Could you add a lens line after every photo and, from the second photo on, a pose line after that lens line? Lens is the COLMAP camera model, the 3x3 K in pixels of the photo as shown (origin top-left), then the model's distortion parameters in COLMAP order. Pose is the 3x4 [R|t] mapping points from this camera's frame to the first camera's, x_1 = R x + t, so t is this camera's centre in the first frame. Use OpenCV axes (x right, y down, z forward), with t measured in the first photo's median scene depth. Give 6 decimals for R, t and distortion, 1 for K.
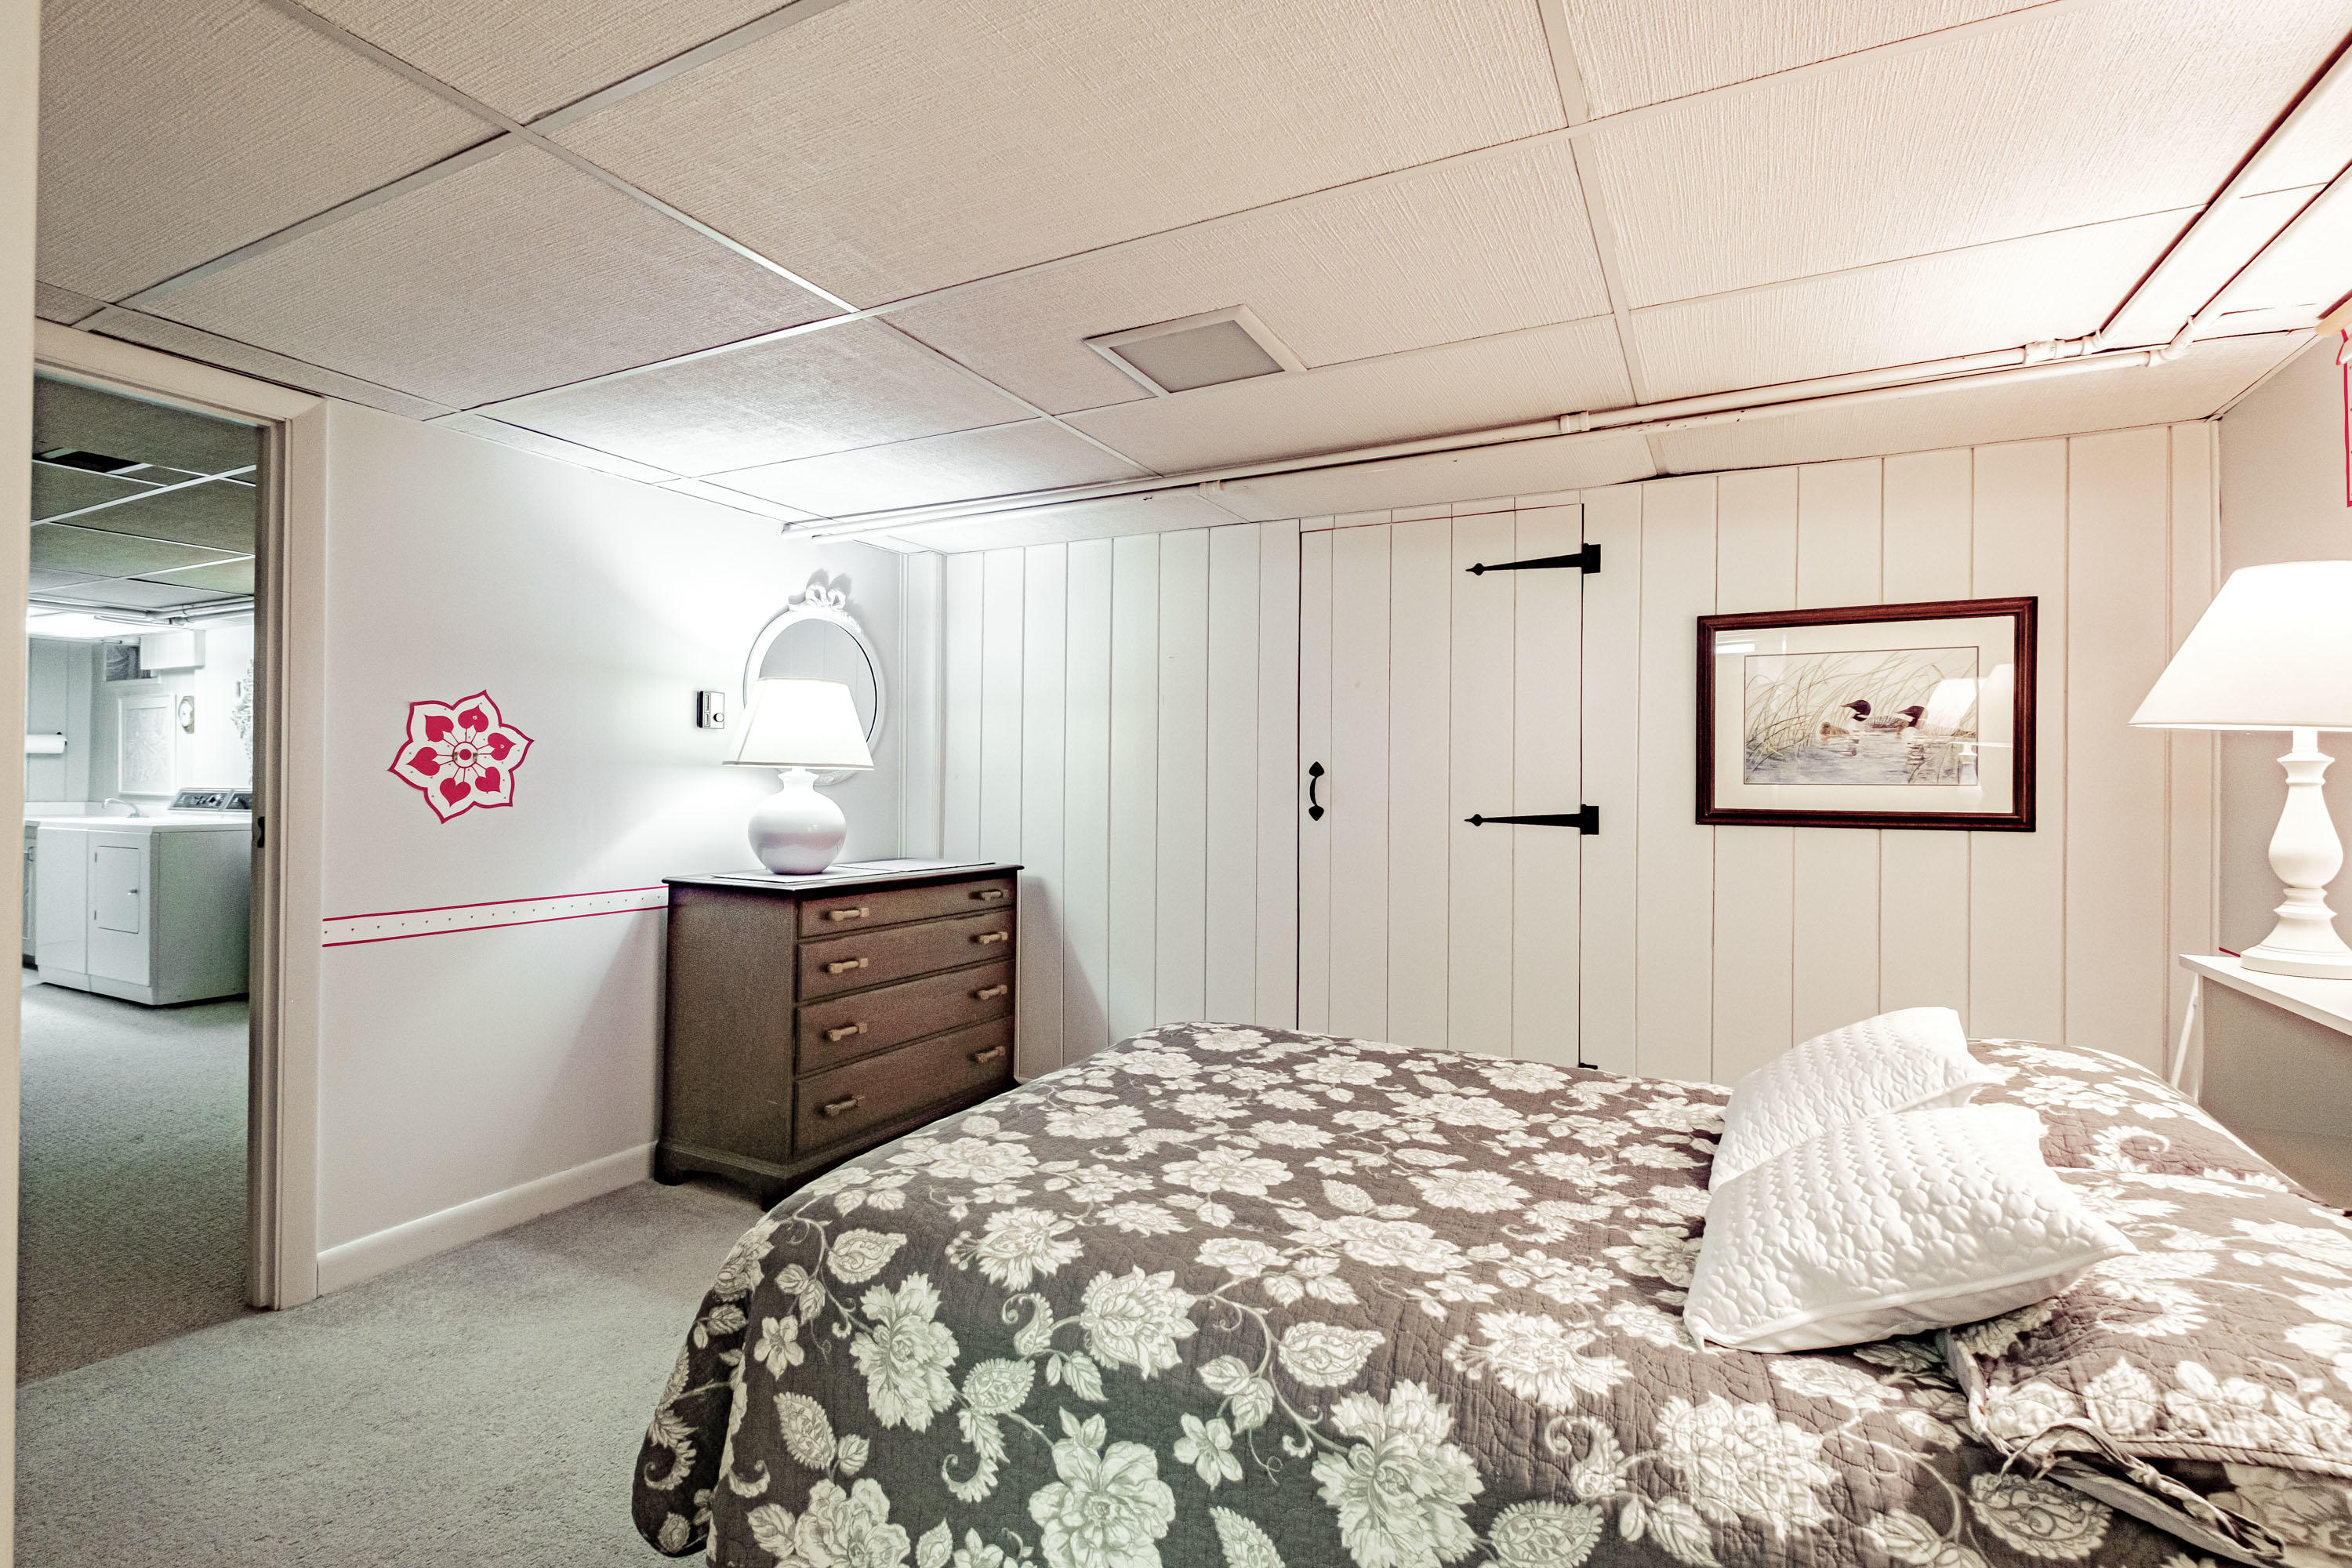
lens RADIAL K [[1047.5, 0, 1174.4], [0, 1047.5, 774.8], [0, 0, 1]] dist [0.004794, -0.004387]
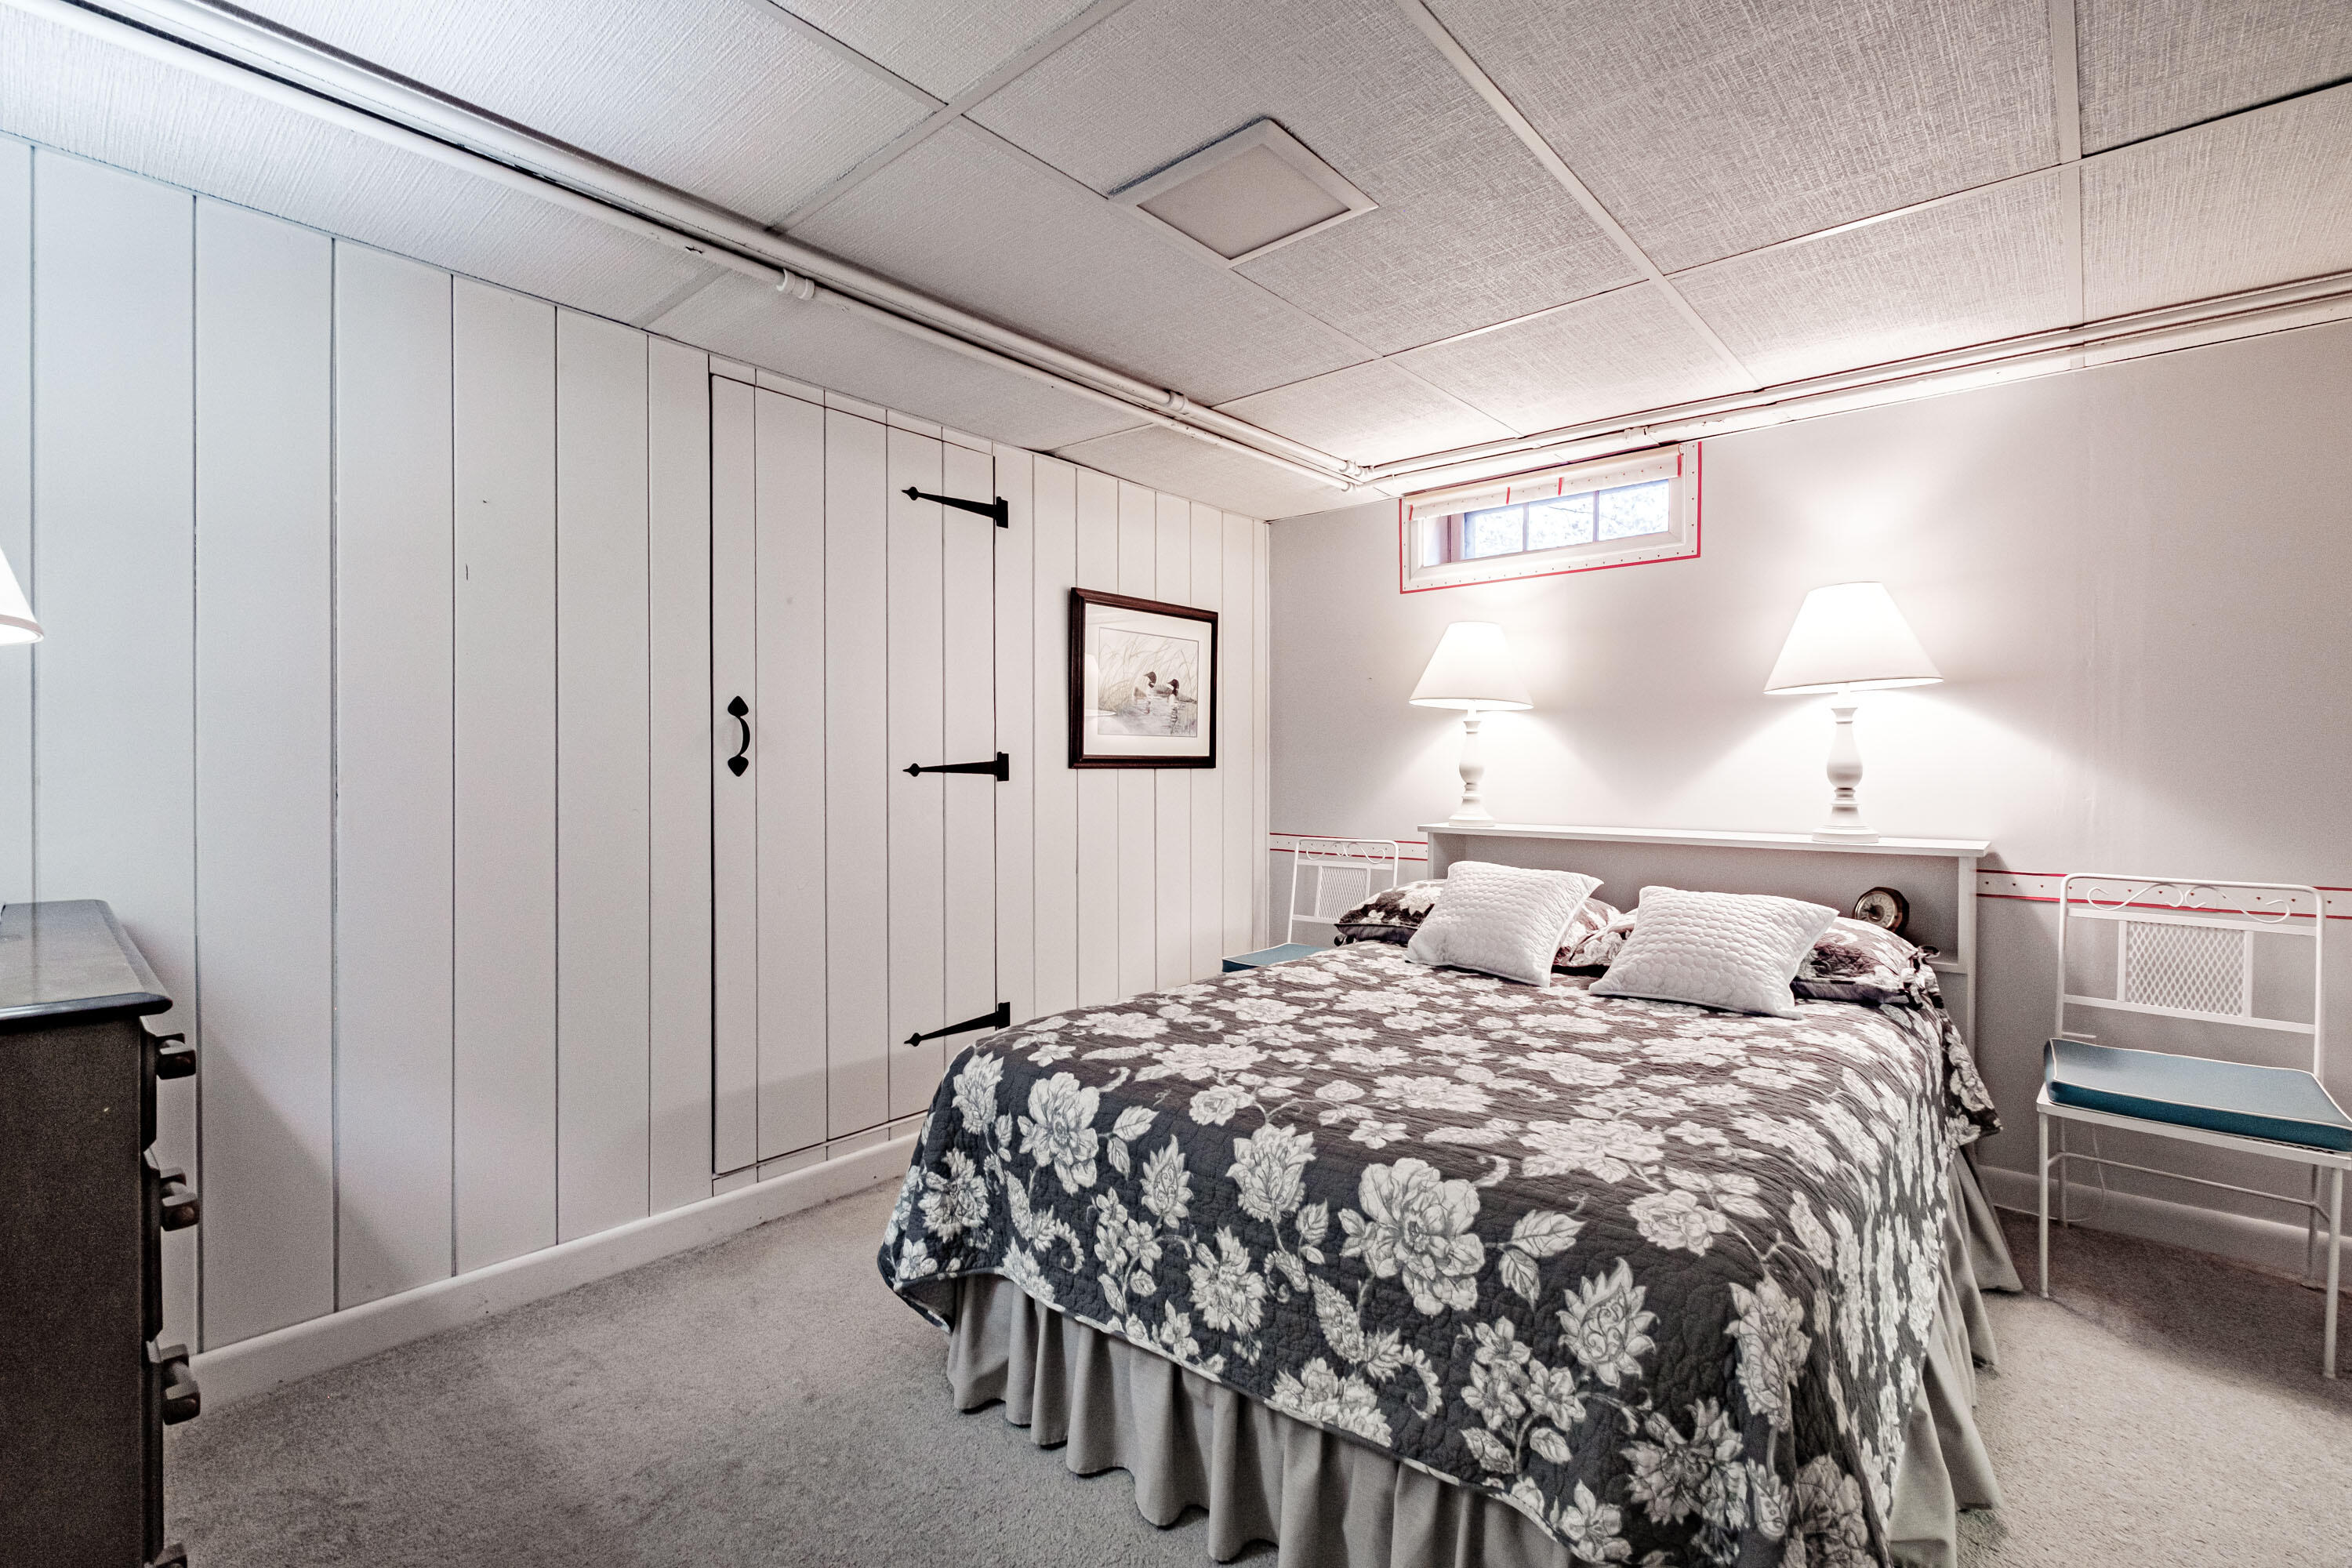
lens RADIAL K [[1047.5, 0, 1169.7], [0, 1047.5, 771.8], [0, 0, 1]] dist [0.004794, -0.004387]
pose [[0.248148, -0.013080, 0.968634, -0.606317], [-0.003712, 0.999889, 0.014453, 0.034906], [-0.968715, -0.007182, 0.248071, 0.631870]]
